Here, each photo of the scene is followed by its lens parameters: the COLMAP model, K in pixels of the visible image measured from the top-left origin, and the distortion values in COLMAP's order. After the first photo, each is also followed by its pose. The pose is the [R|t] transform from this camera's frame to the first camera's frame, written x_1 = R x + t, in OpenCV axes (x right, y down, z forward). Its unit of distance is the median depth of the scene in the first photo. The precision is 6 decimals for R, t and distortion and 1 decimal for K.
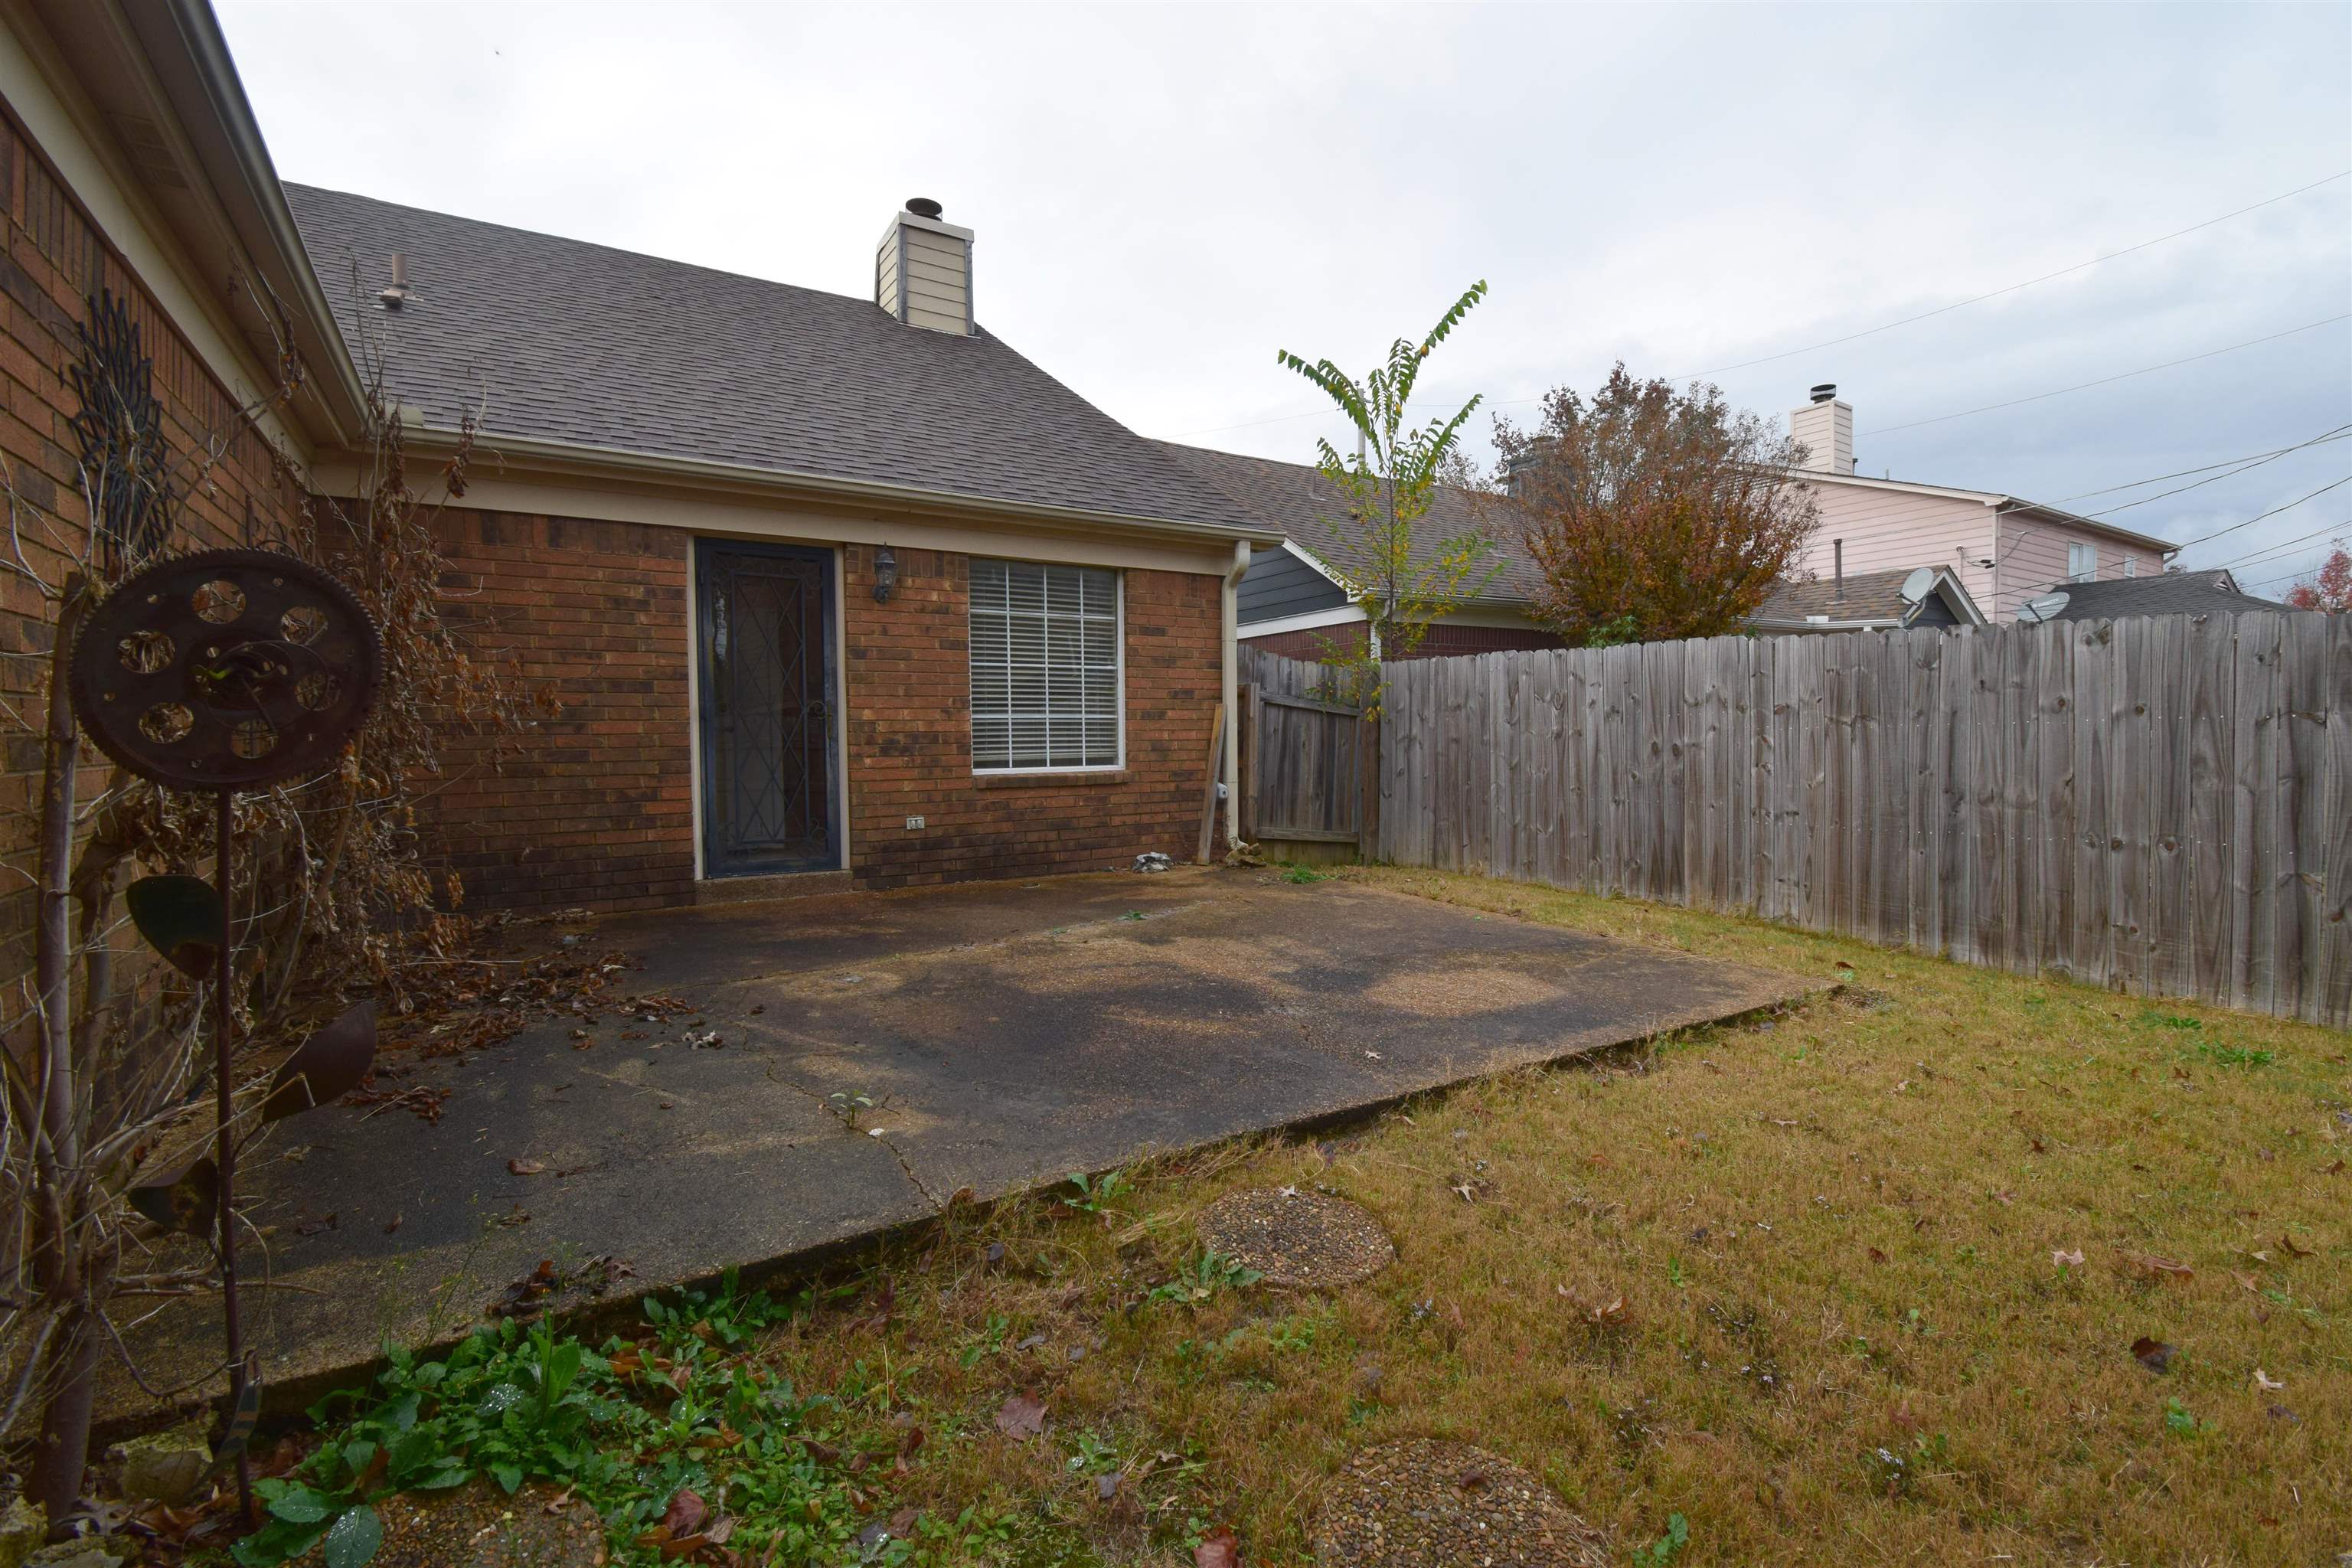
lens RADIAL K [[1075.2, 0, 1191.3], [0, 1075.2, 766.0], [0, 0, 1]] dist [-0.000131, -0.000166]
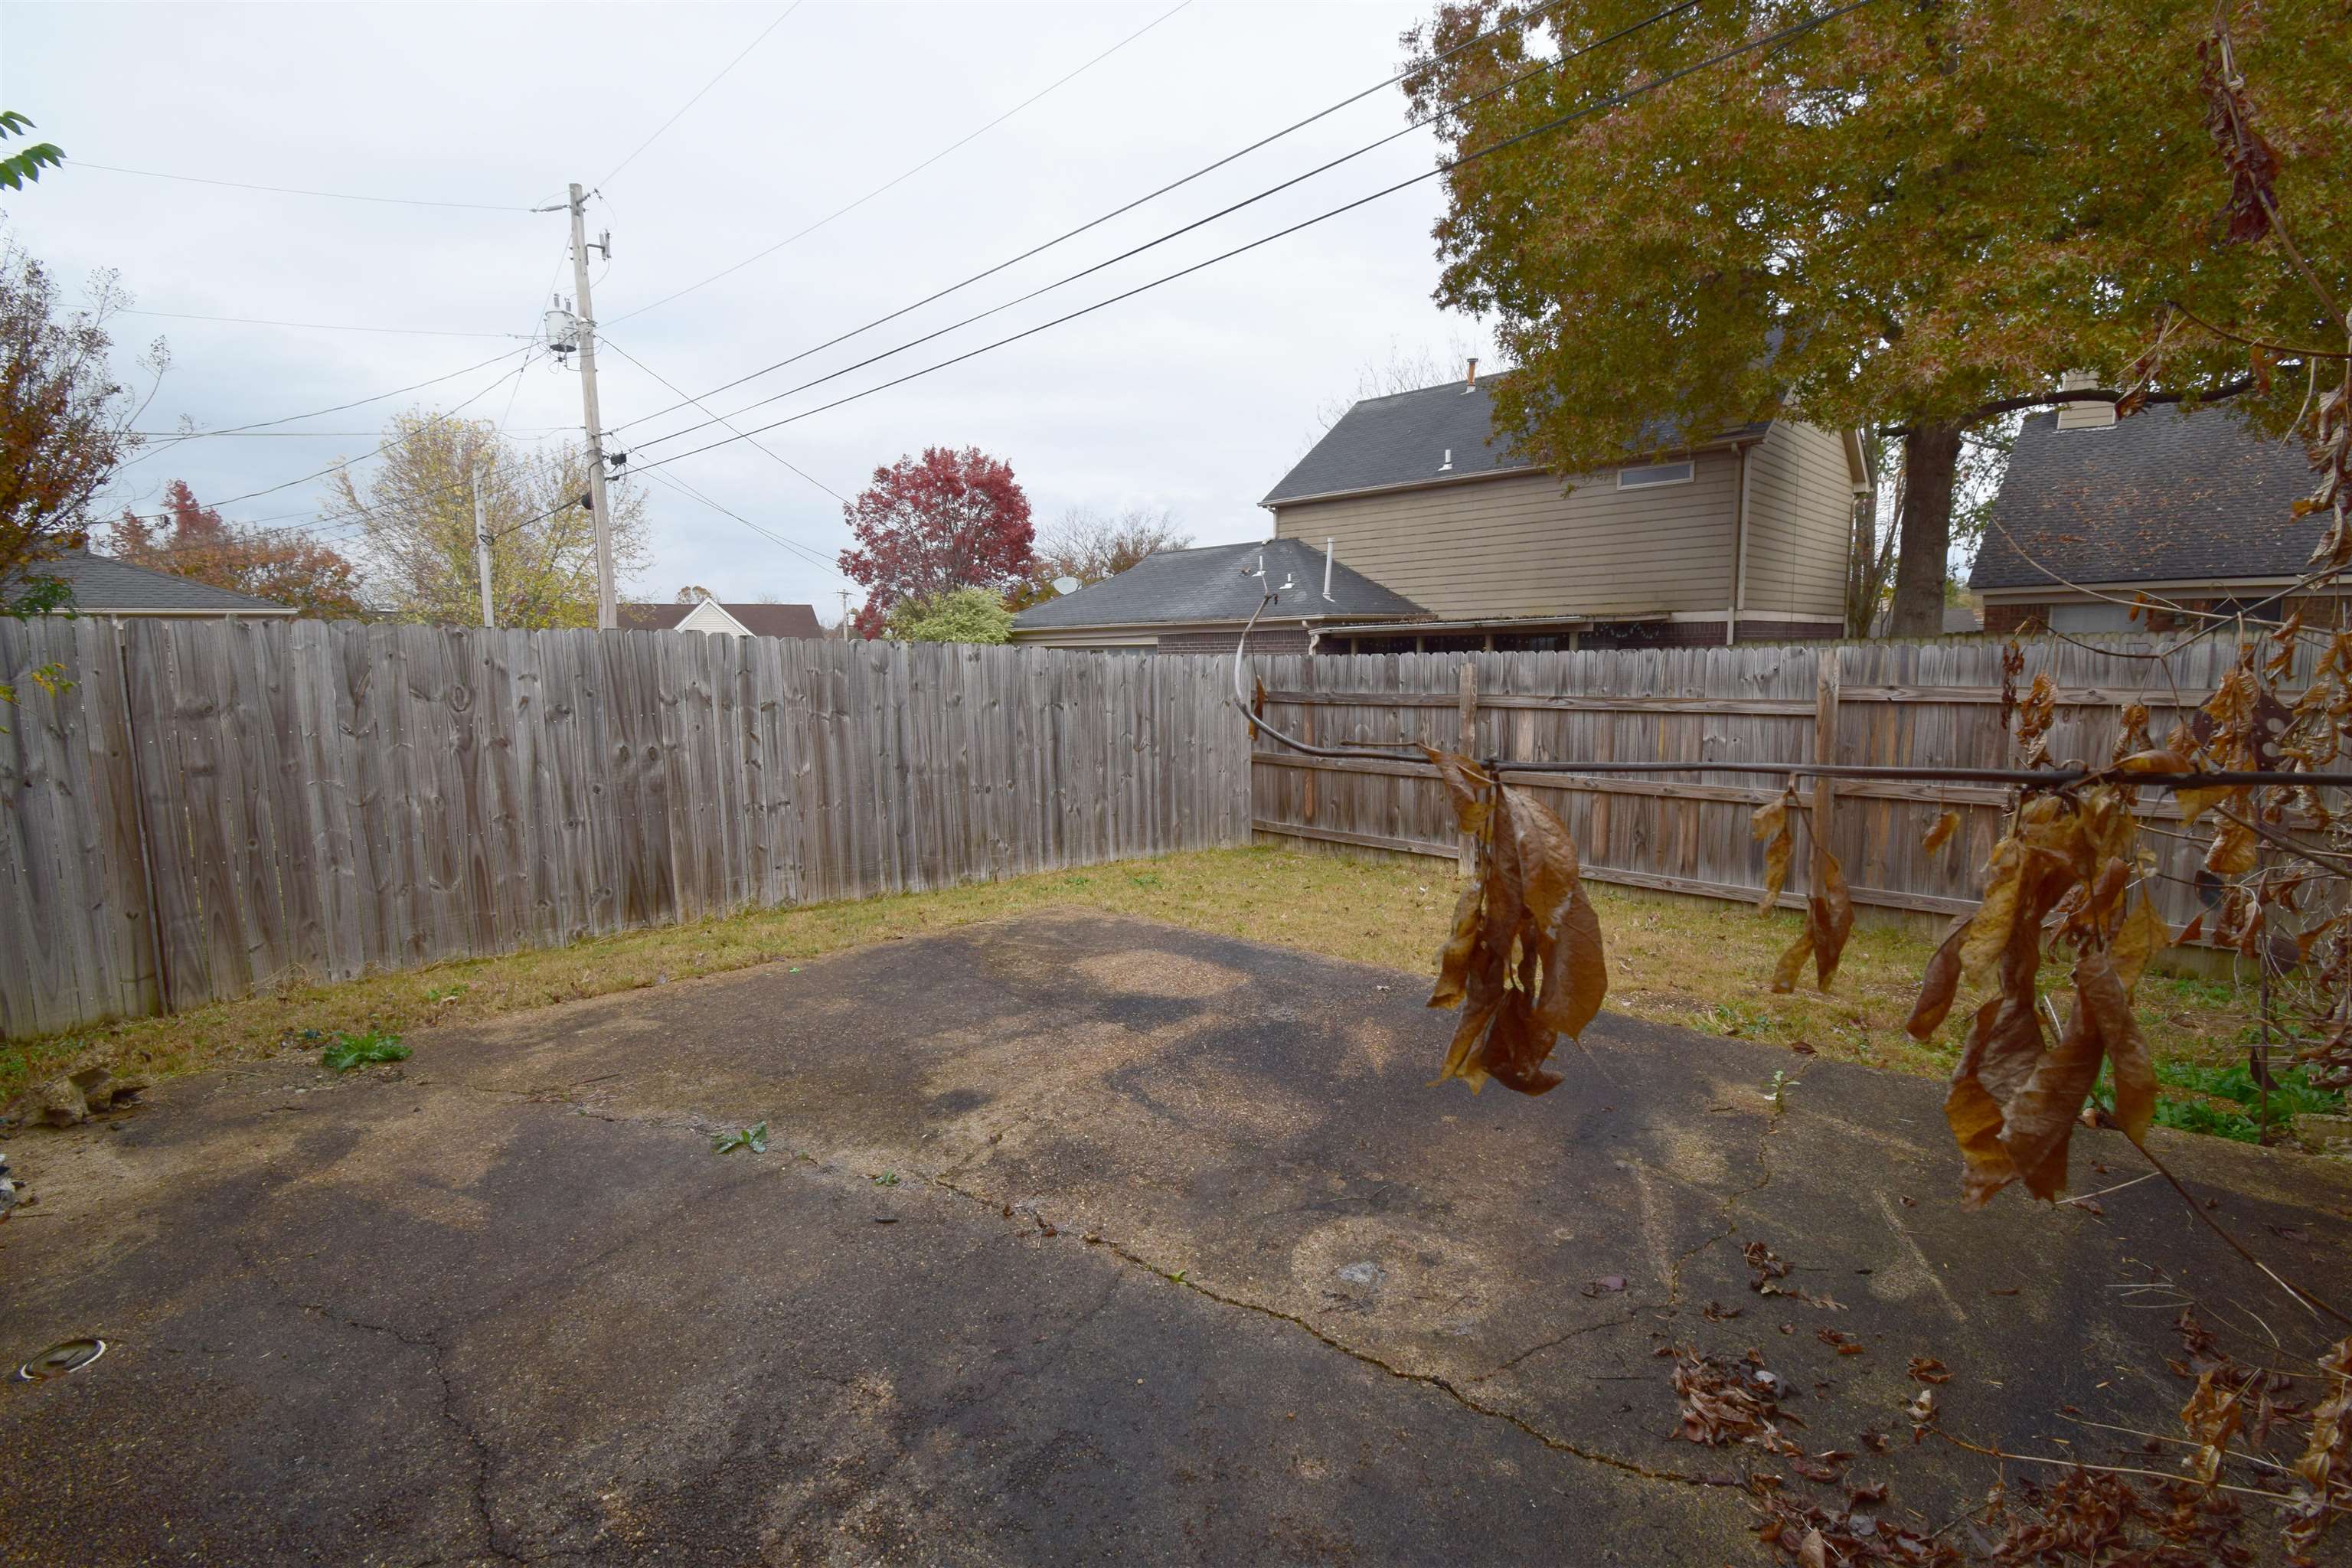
lens RADIAL K [[1075.2, 0, 1189.3], [0, 1075.2, 791.1], [0, 0, 1]] dist [-0.000131, -0.000166]
pose [[-0.254042, -0.103326, 0.961658, -0.605498], [0.044559, 0.991971, 0.118354, -0.081221], [-0.966166, 0.072917, -0.247398, 0.924692]]
